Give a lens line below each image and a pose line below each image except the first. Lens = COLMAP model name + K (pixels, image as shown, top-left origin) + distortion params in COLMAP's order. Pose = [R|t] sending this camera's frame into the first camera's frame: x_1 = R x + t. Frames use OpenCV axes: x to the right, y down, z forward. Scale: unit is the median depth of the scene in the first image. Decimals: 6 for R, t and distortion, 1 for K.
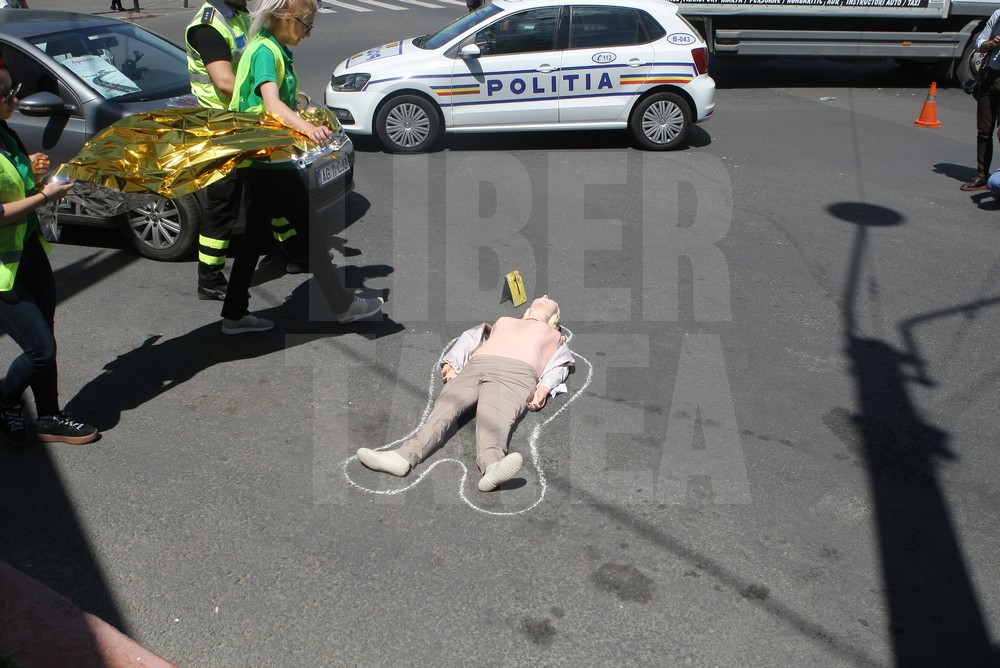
lens RADIAL K [[878.7, 0, 503.0], [0, 878.7, 336.3], [0, 0, 1]] dist [-0.116864, 0.096692]
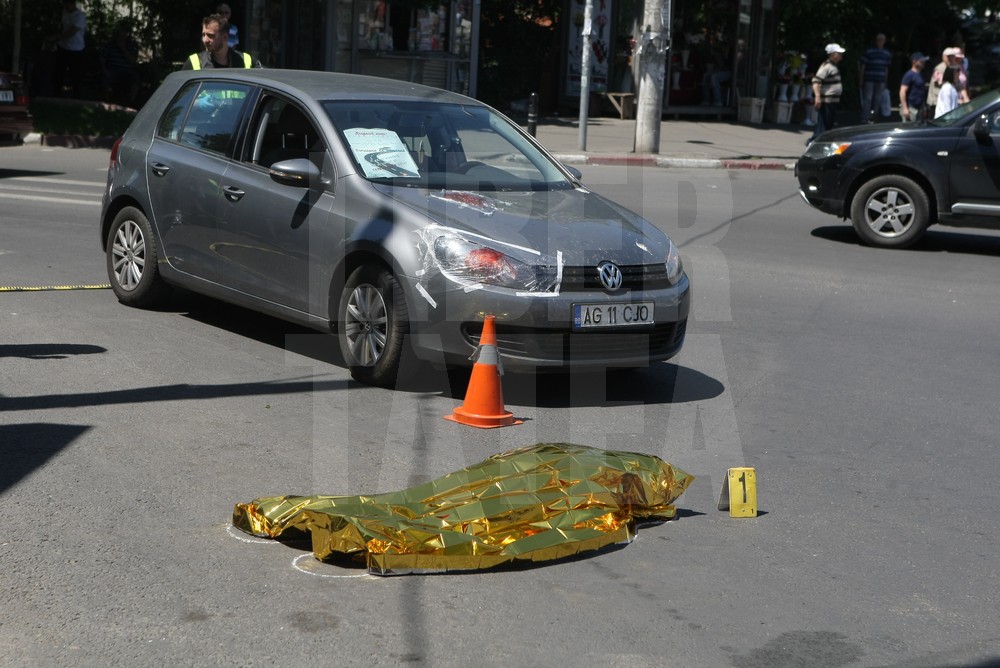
lens RADIAL K [[1983.1, 0, 496.1], [0, 1983.1, 332.5], [0, 0, 1]] dist [0.062301, 0.000000]
pose [[0.777551, 0.135829, -0.613974, 0.526319], [-0.312508, 0.930748, -0.189859, 0.115662], [0.545667, 0.339497, 0.766152, -0.208826]]
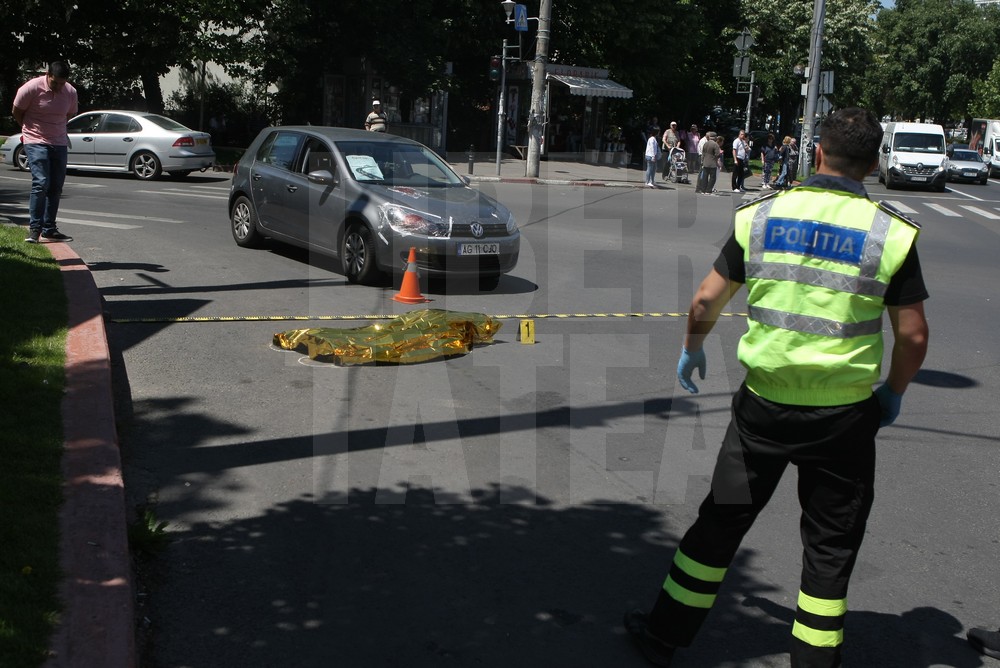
lens RADIAL K [[1064.4, 0, 494.2], [0, 1064.4, 331.7], [0, 0, 1]] dist [-0.074698, 0.000000]
pose [[0.789940, 0.169855, -0.589189, 0.628237], [-0.313478, 0.937678, -0.149969, 0.134809], [0.526997, 0.303164, 0.793955, -0.231113]]
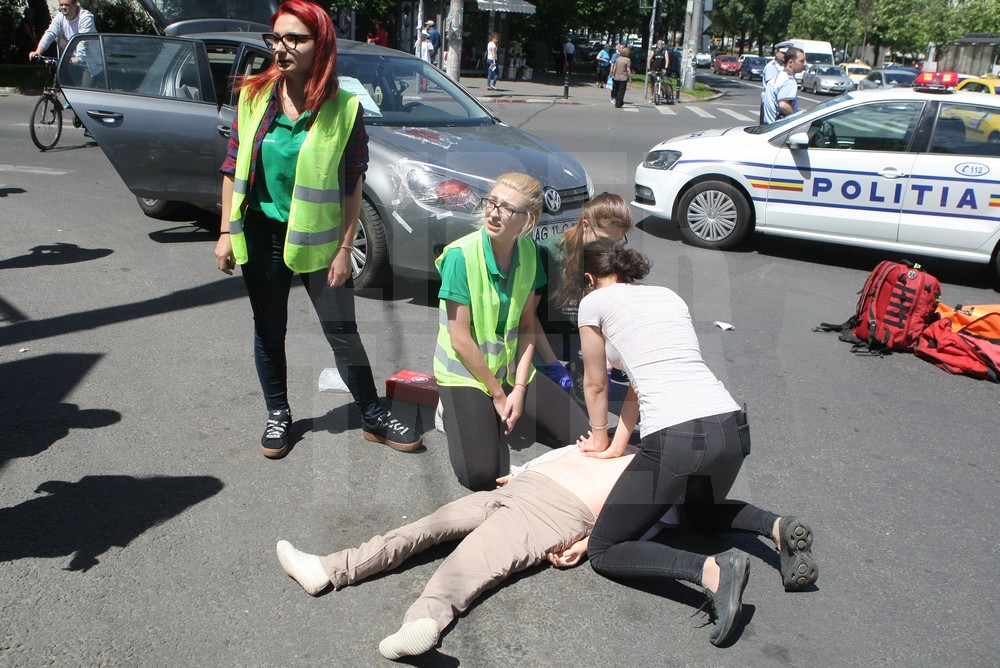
lens RADIAL K [[878.7, 0, 500.5], [0, 878.7, 337.0], [0, 0, 1]] dist [-0.116864, 0.096692]
pose [[0.871210, 0.204528, -0.446274, 0.119895], [-0.259221, 0.963669, -0.064396, -0.015364], [0.416890, 0.171786, 0.892576, 0.160712]]
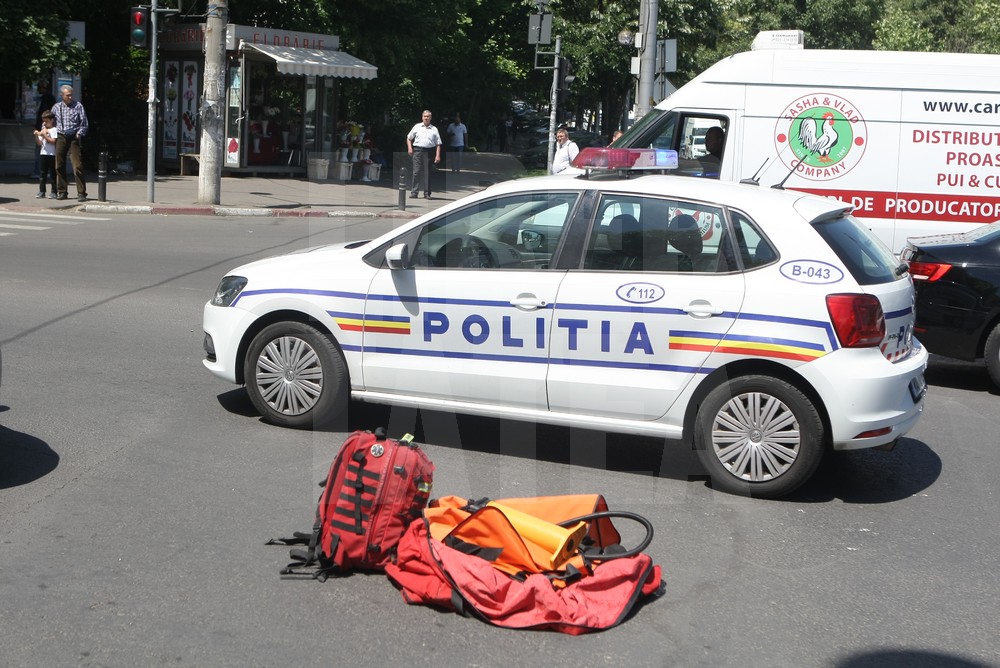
lens RADIAL K [[1457.1, 0, 498.5], [0, 1457.1, 339.7], [0, 0, 1]] dist [-0.062582, 0.000000]
pose [[0.890824, 0.112197, -0.440277, 0.414894], [-0.240497, 0.938586, -0.247421, -0.067718], [0.385478, 0.326294, 0.863098, 0.250683]]
